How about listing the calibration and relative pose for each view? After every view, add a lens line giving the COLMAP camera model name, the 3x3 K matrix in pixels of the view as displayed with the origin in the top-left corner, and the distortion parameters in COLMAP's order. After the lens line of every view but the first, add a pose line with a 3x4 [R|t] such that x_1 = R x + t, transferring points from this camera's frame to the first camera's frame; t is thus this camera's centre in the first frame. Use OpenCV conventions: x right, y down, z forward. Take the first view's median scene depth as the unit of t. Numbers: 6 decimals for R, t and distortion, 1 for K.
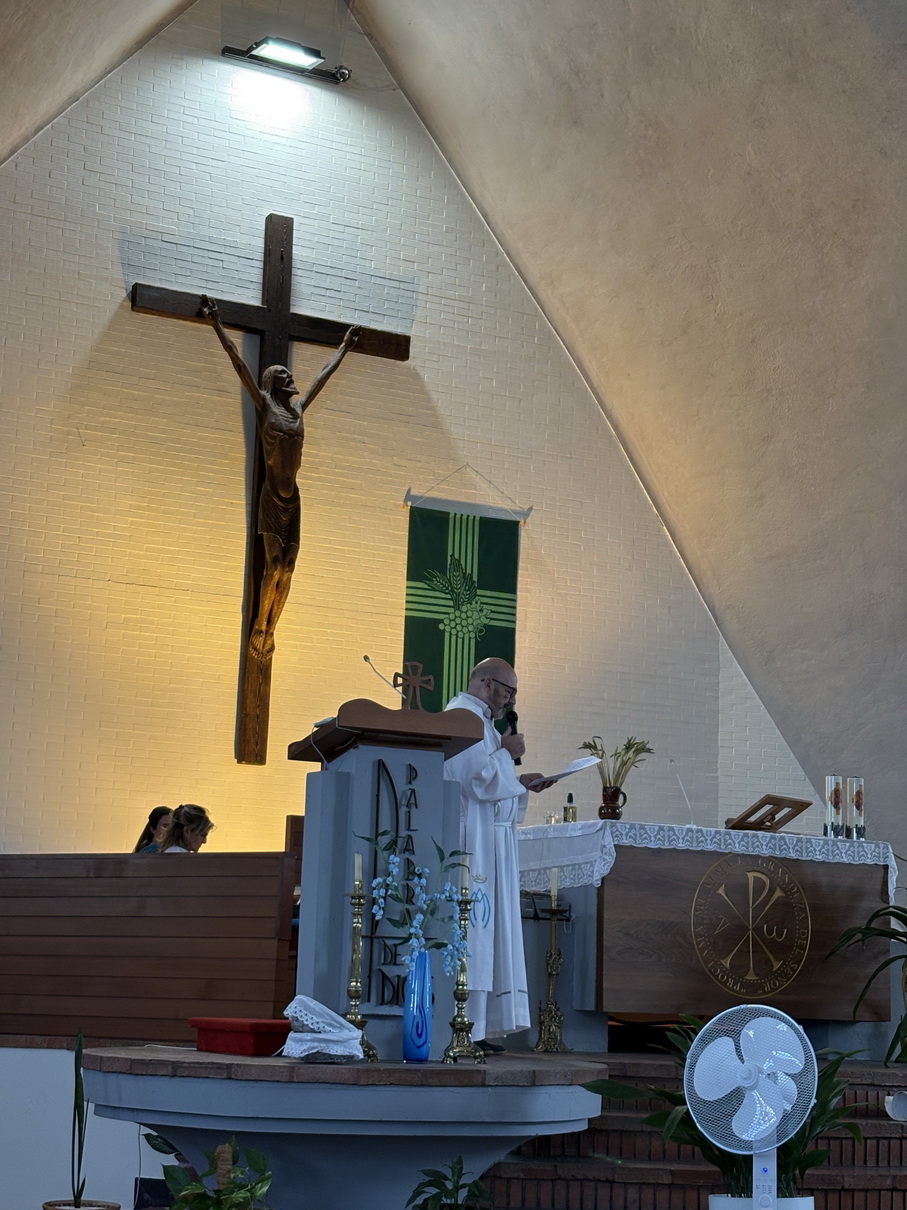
lens RADIAL K [[2130.3, 0, 445.6], [0, 2130.3, 615.3], [0, 0, 1]] dist [0.133929, 0.000000]
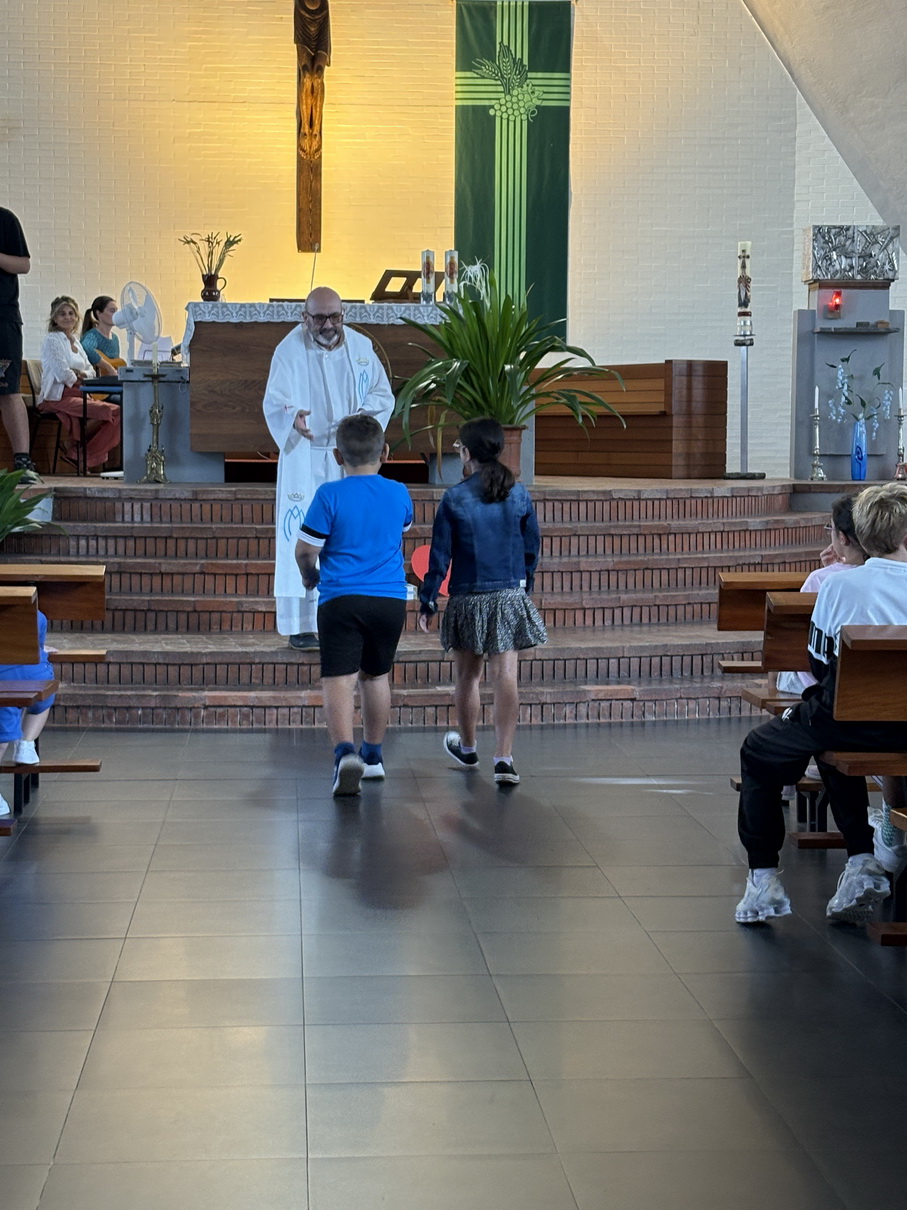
lens RADIAL K [[2208.4, 0, 456.7], [0, 2208.4, 588.7], [0, 0, 1]] dist [0.130700, 0.000000]
pose [[0.920270, -0.002280, -0.391276, 0.454632], [0.093519, 0.972283, 0.214289, -0.003060], [0.379943, -0.233795, 0.894977, -0.092269]]
